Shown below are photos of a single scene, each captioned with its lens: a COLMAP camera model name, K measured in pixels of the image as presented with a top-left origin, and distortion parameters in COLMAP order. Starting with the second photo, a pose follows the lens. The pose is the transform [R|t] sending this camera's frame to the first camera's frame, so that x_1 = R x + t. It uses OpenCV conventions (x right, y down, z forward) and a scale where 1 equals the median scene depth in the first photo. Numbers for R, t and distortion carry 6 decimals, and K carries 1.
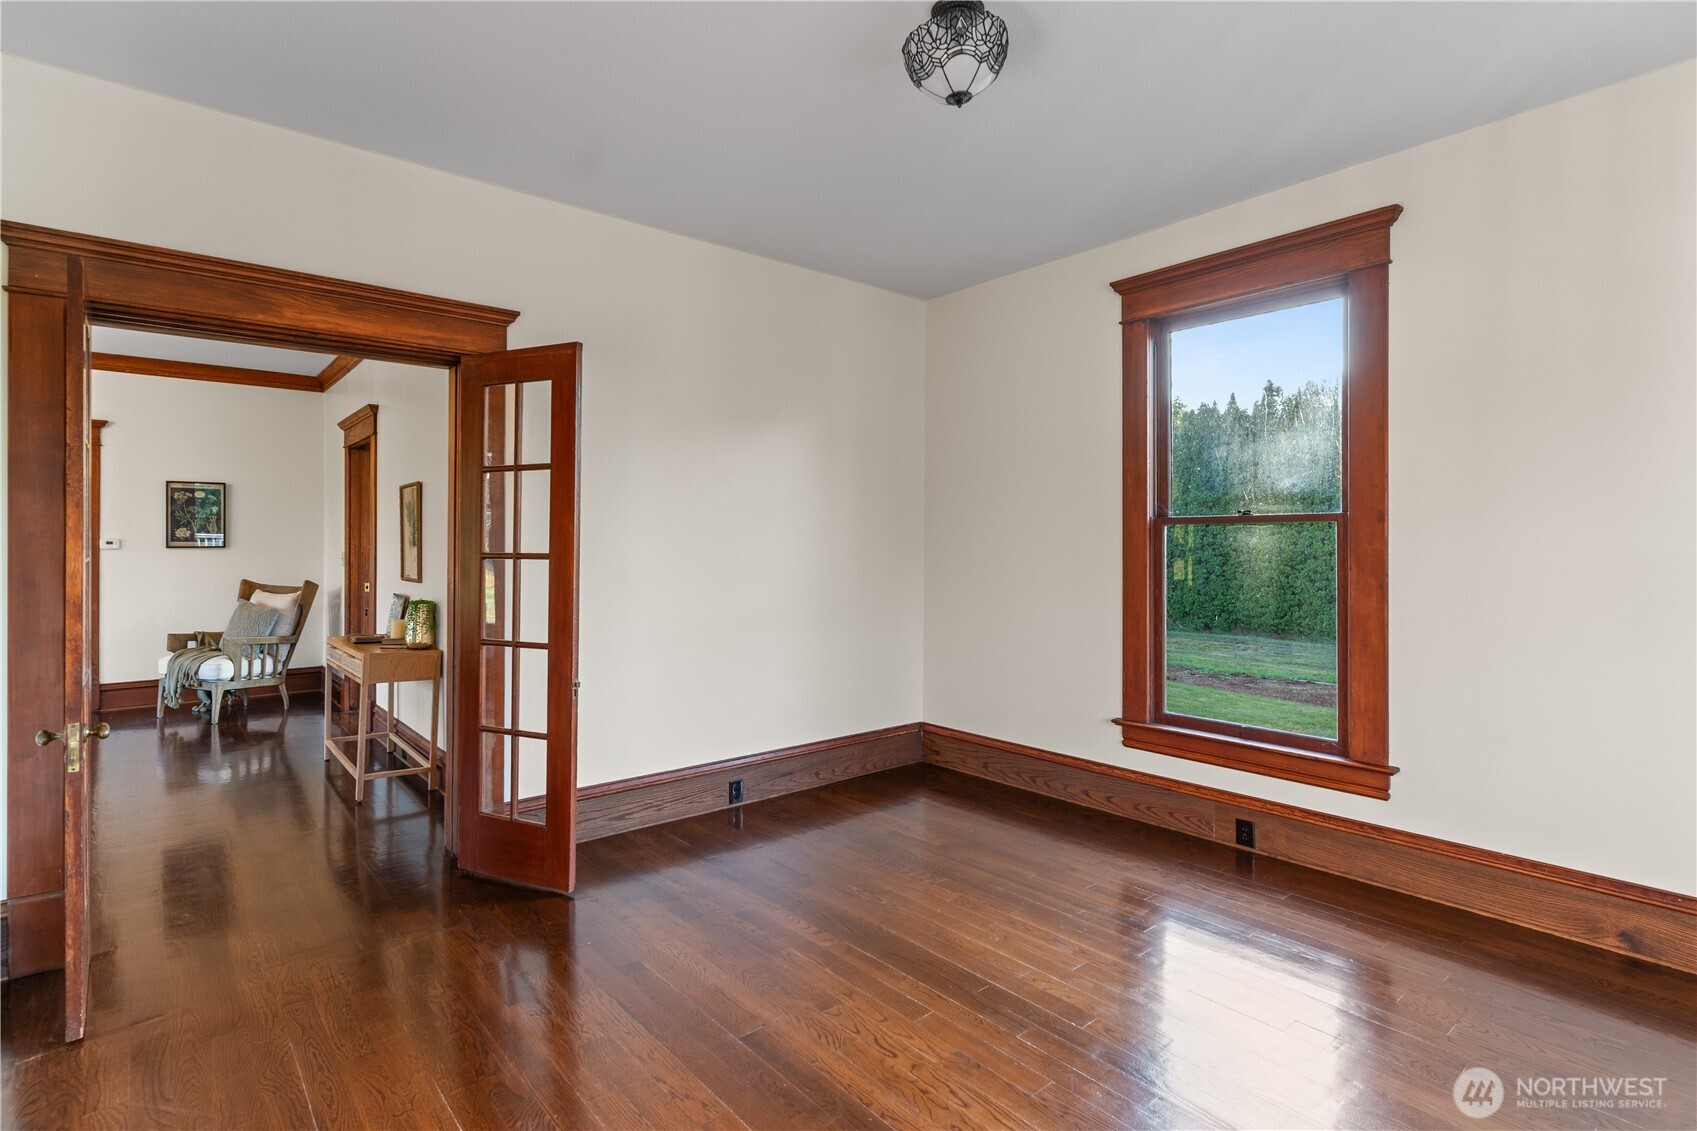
lens RADIAL K [[820.8, 0, 849.5], [0, 820.8, 556.2], [0, 0, 1]] dist [0.003356, -0.000485]
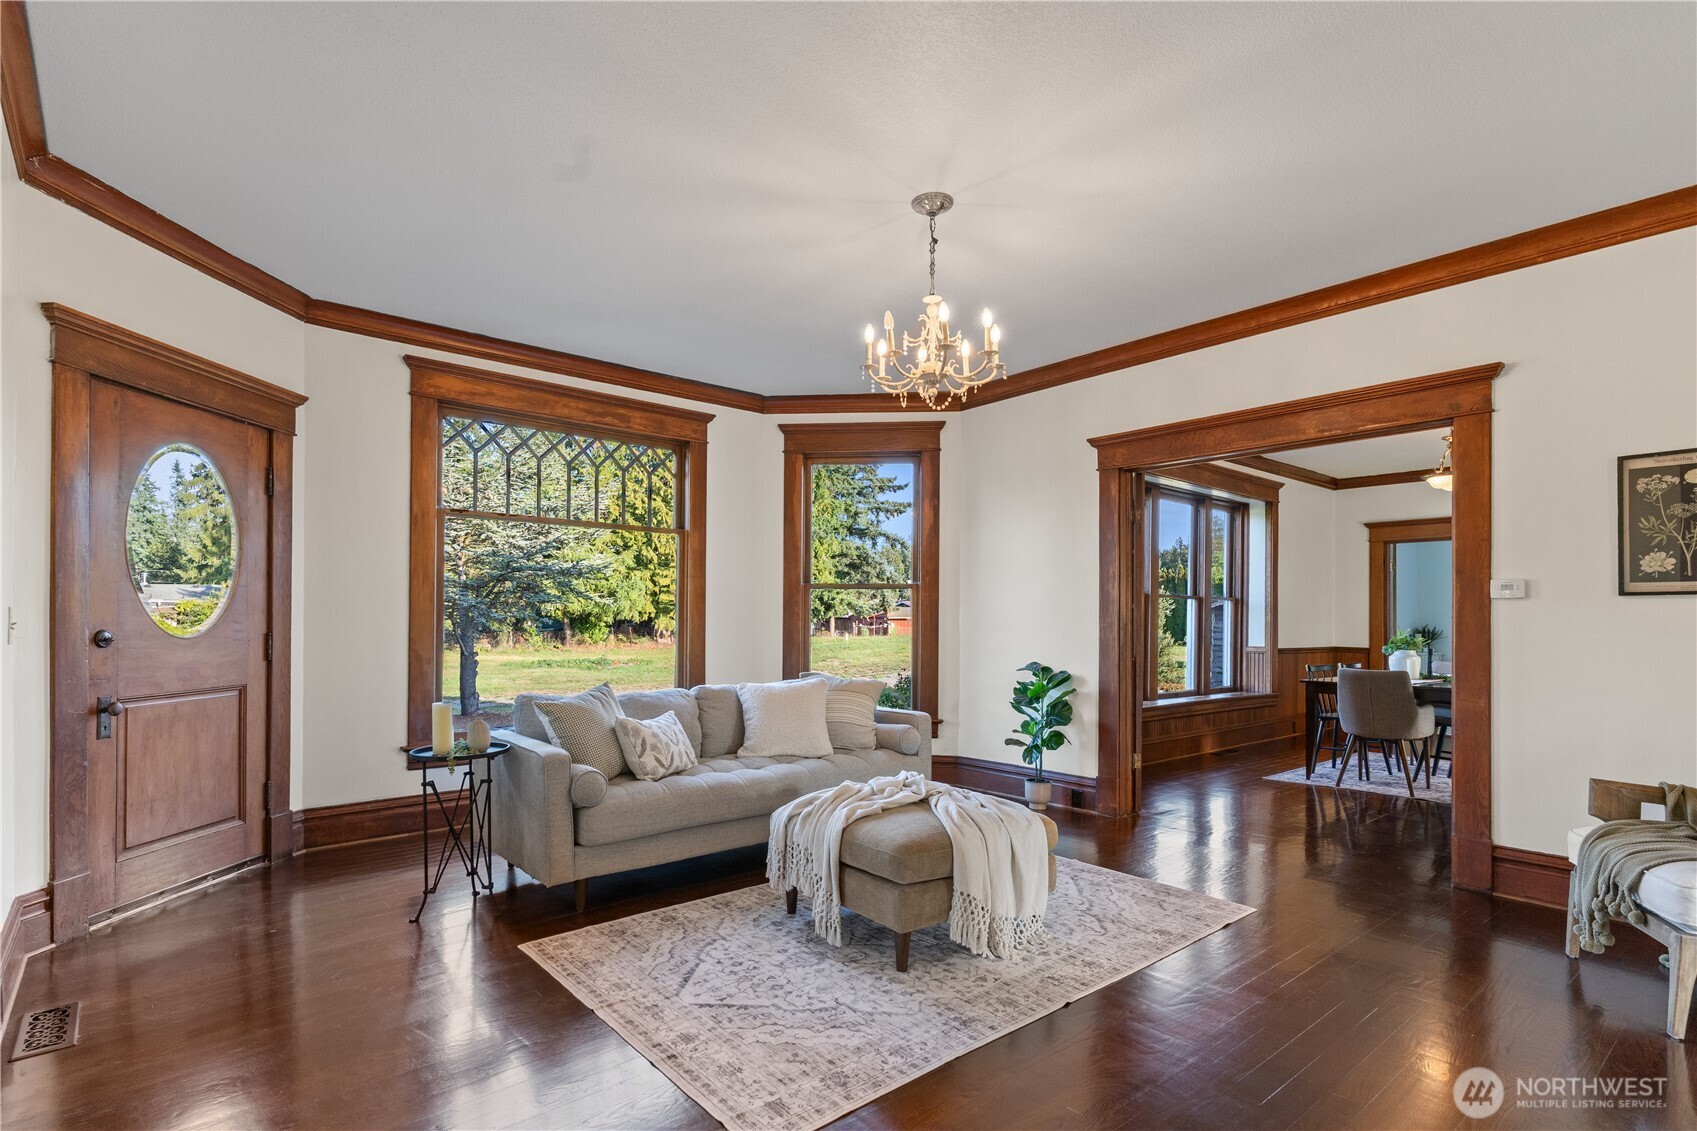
lens RADIAL K [[820.8, 0, 835.4], [0, 820.8, 617.3], [0, 0, 1]] dist [0.003356, -0.000485]
pose [[-0.030645, -0.004342, -0.999521, -0.343196], [-0.007873, 0.999961, -0.004102, 0.008836], [0.999499, 0.007743, -0.030677, 0.572810]]
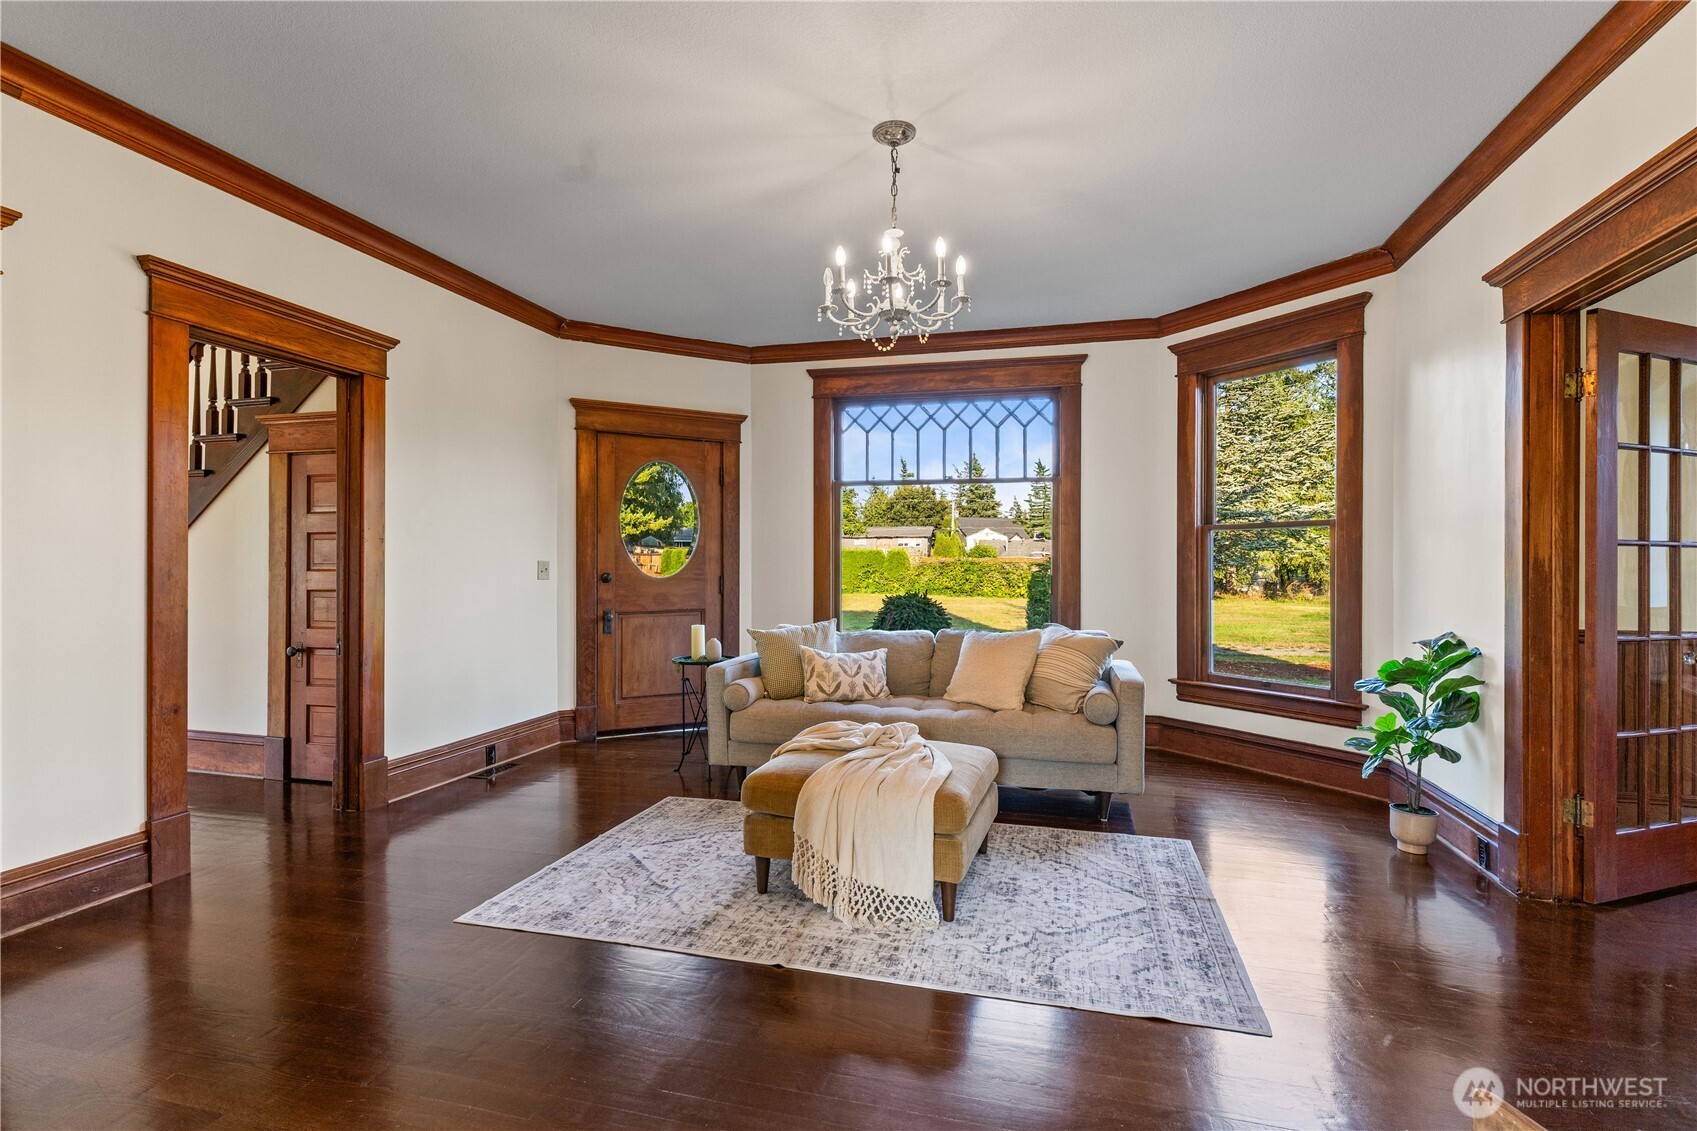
lens RADIAL K [[820.8, 0, 847.1], [0, 820.8, 563.4], [0, 0, 1]] dist [0.003356, -0.000485]
pose [[-0.833437, -0.008587, -0.552548, -0.517746], [-0.007926, 0.999962, -0.003585, 0.009138], [0.552558, 0.001392, -0.833473, 0.921560]]
